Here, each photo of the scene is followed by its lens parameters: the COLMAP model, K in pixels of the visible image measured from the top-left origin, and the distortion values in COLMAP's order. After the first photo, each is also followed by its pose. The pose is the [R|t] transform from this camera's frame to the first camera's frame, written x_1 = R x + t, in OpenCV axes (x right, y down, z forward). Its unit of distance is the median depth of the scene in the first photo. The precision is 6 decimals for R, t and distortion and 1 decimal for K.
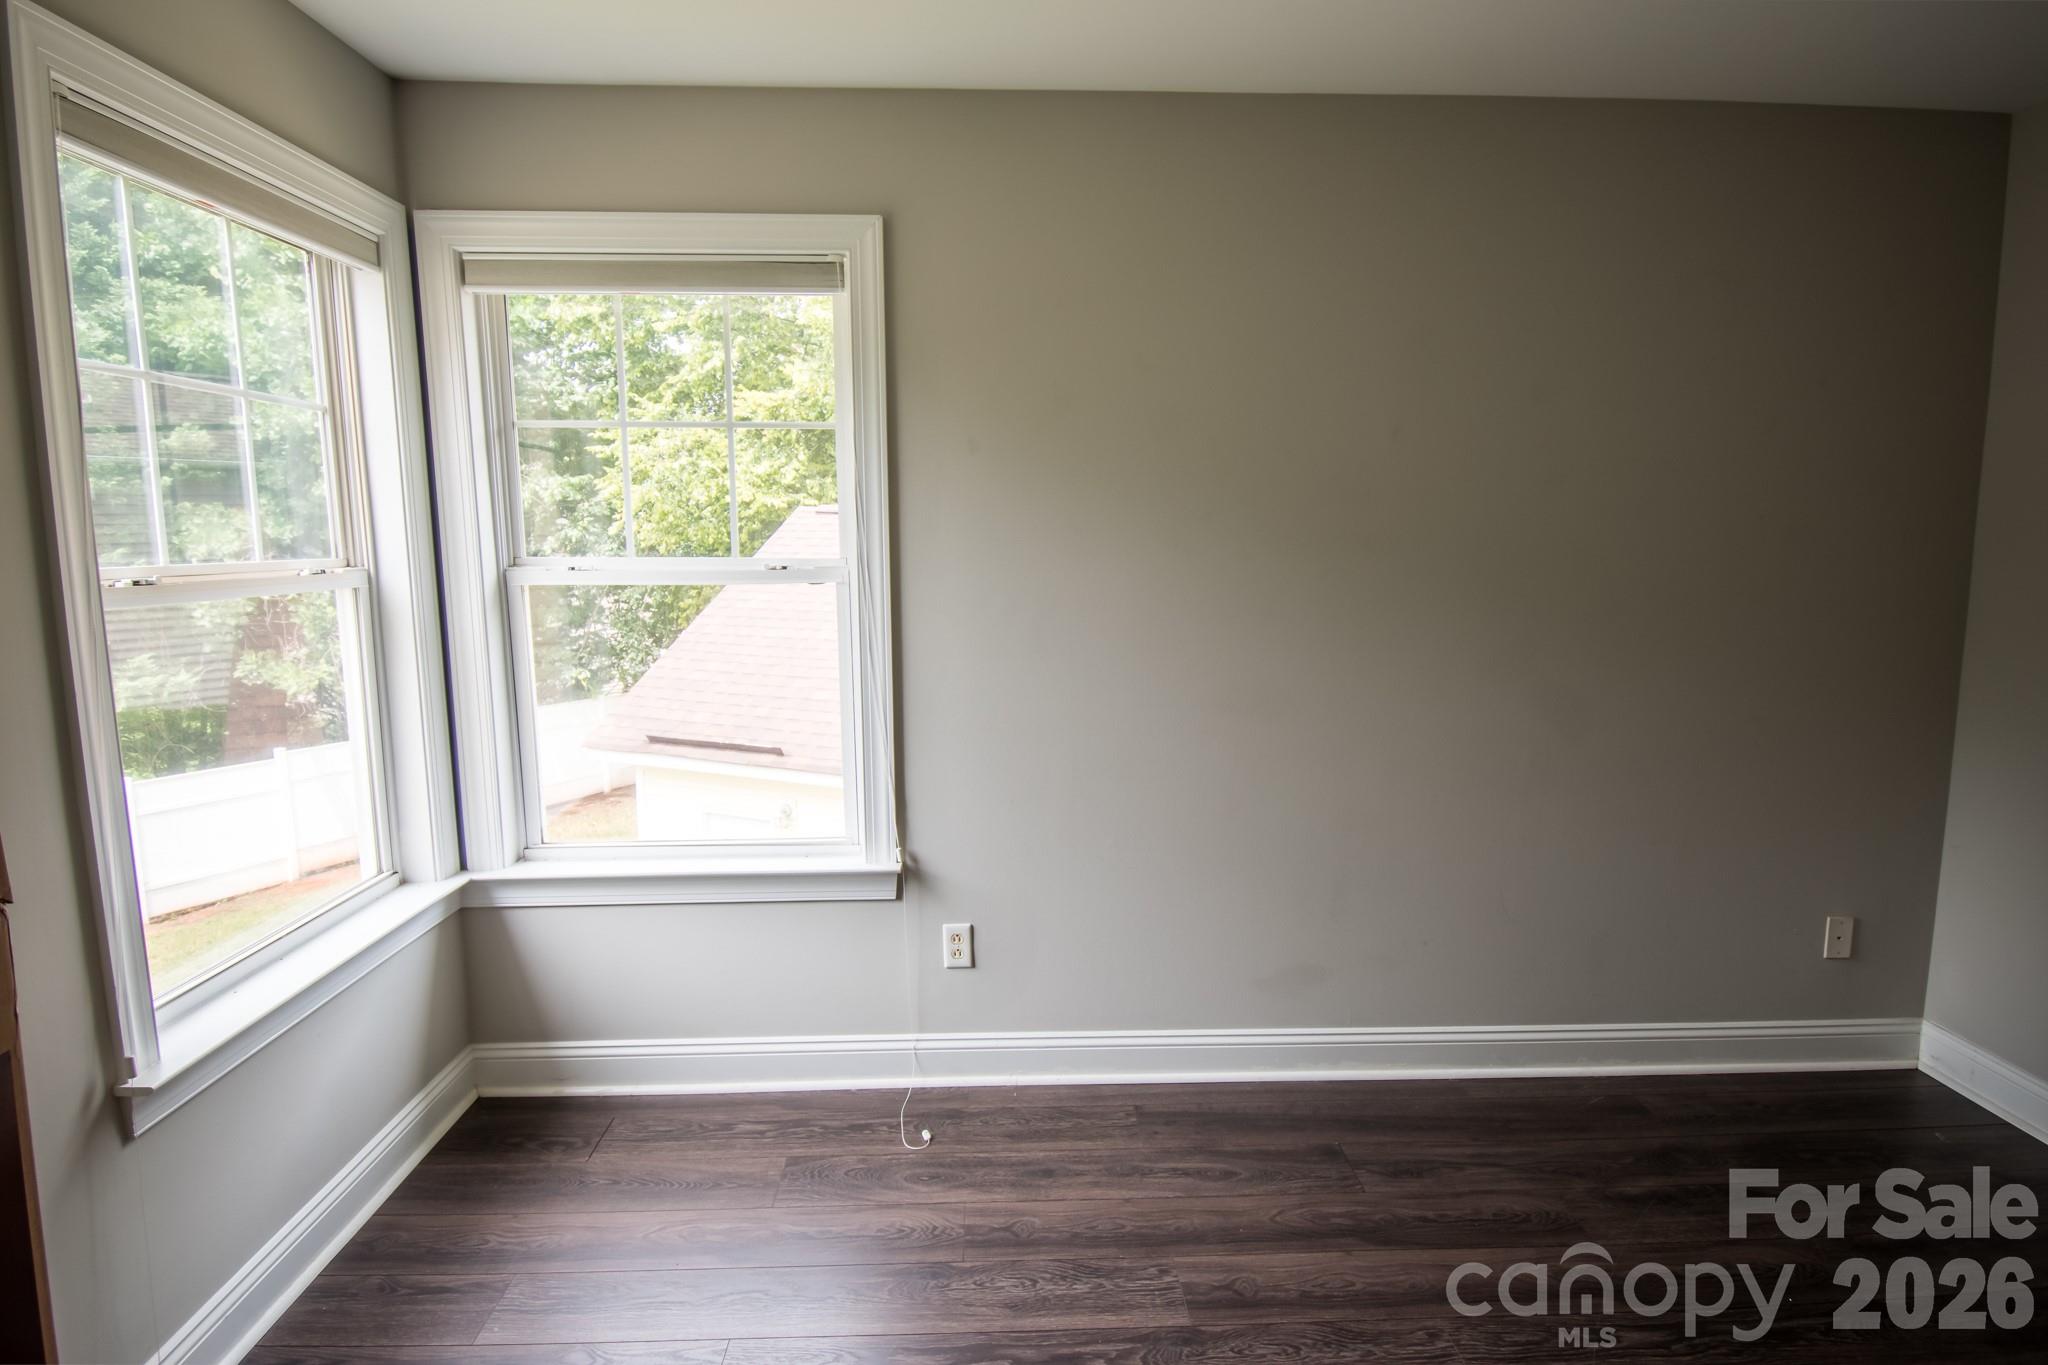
lens RADIAL K [[1091.0, 0, 1027.8], [0, 1091.0, 682.0], [0, 0, 1]] dist [-0.001081, -0.004020]
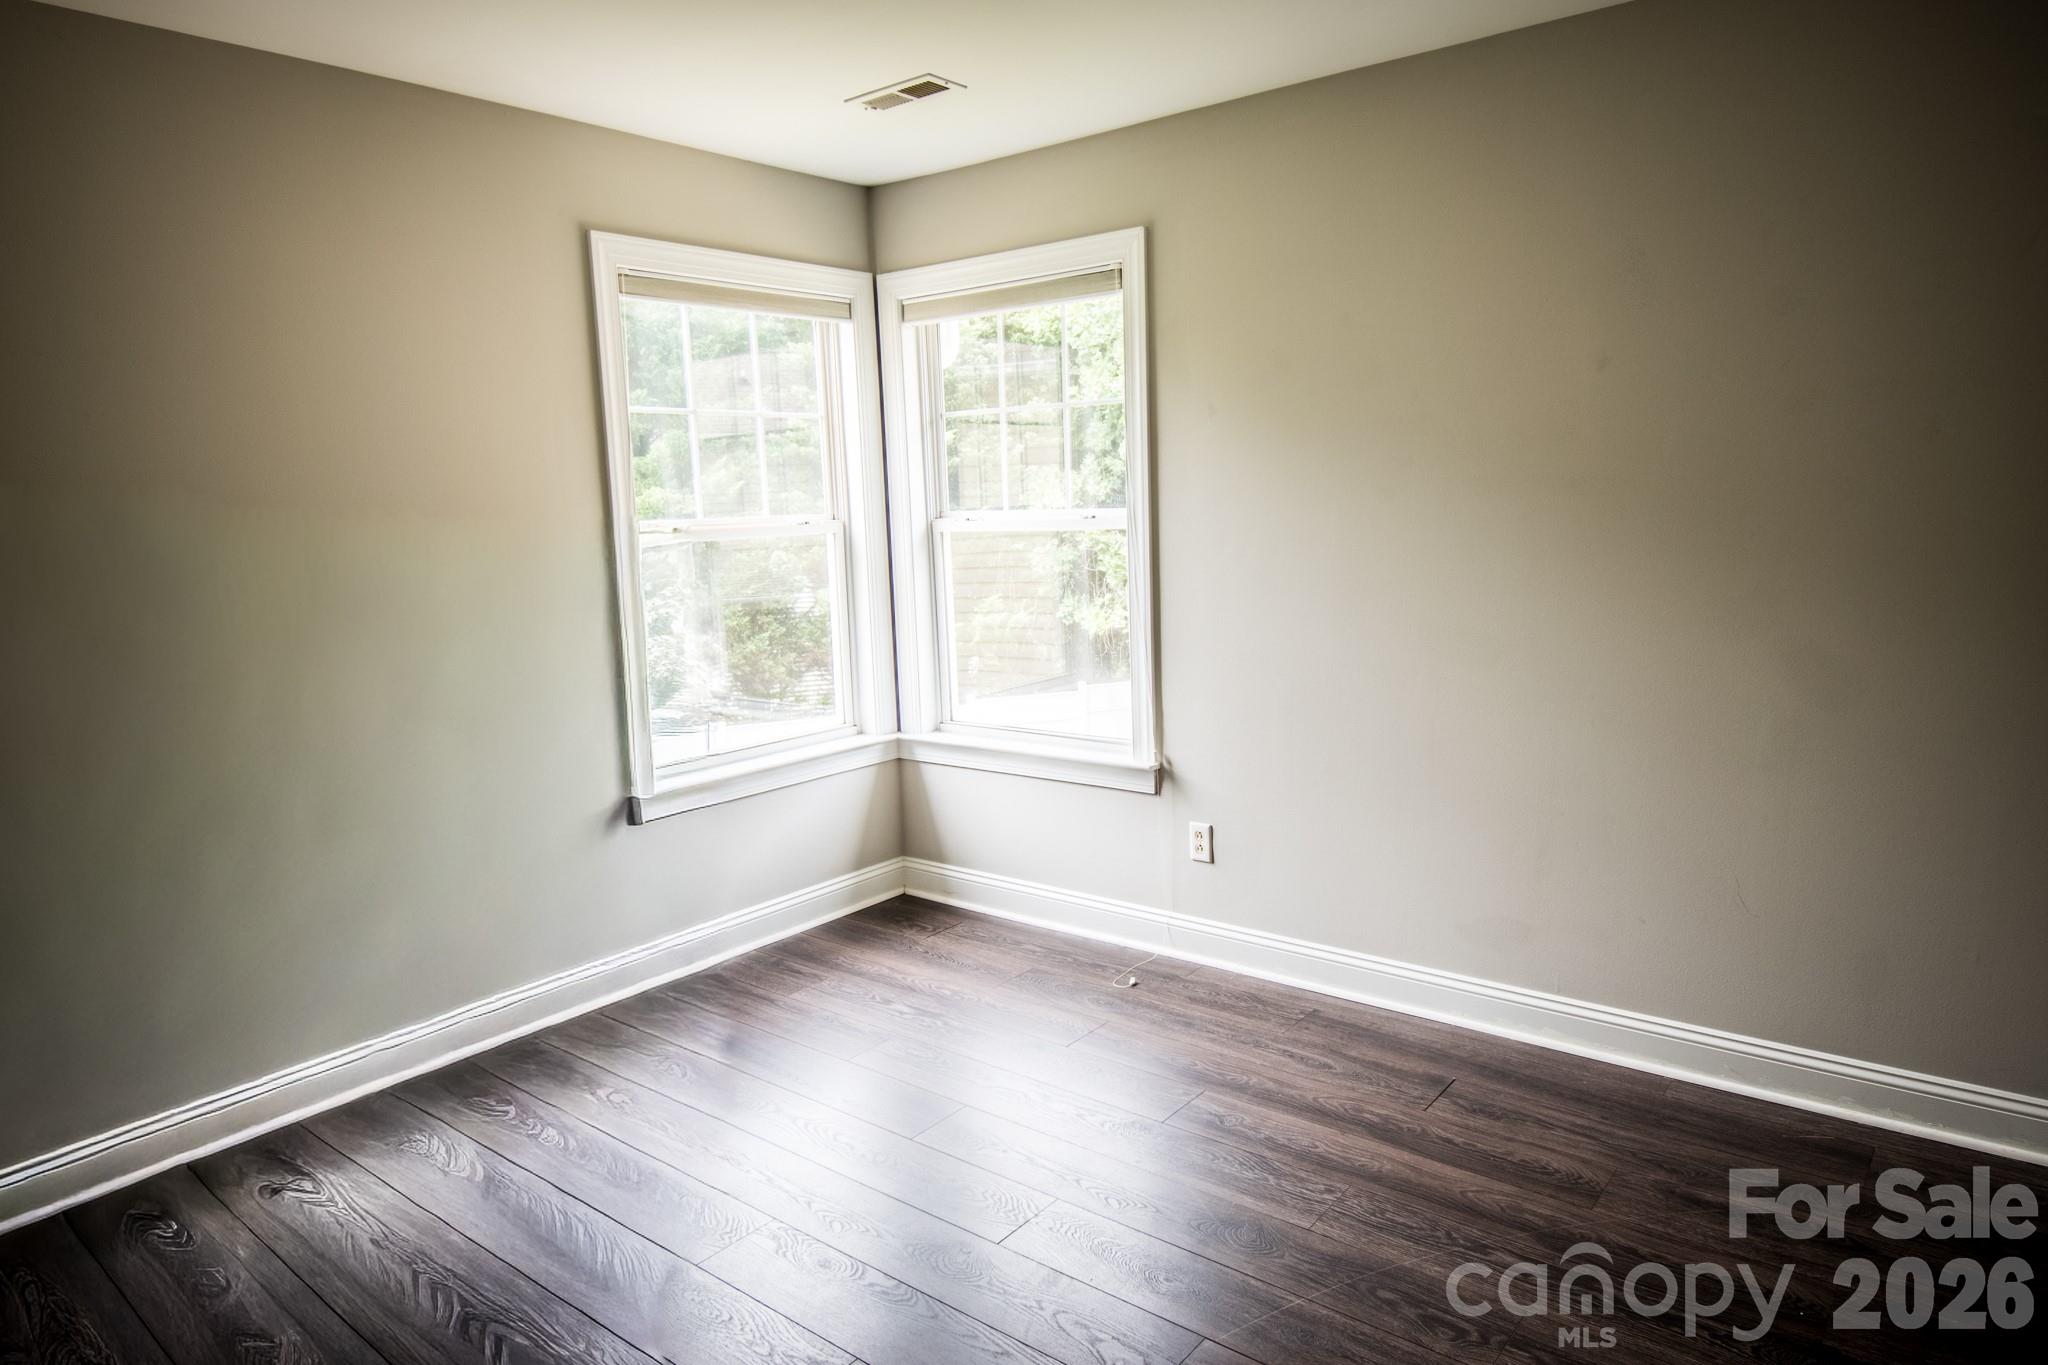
lens RADIAL K [[1243.2, 0, 1022.9], [0, 1243.2, 679.8], [0, 0, 1]] dist [0.001864, -0.015295]
pose [[0.758972, 0.073587, -0.646951, 0.663938], [-0.057481, 0.997286, 0.046003, 0.020518], [0.648581, 0.002273, 0.761142, -0.137084]]
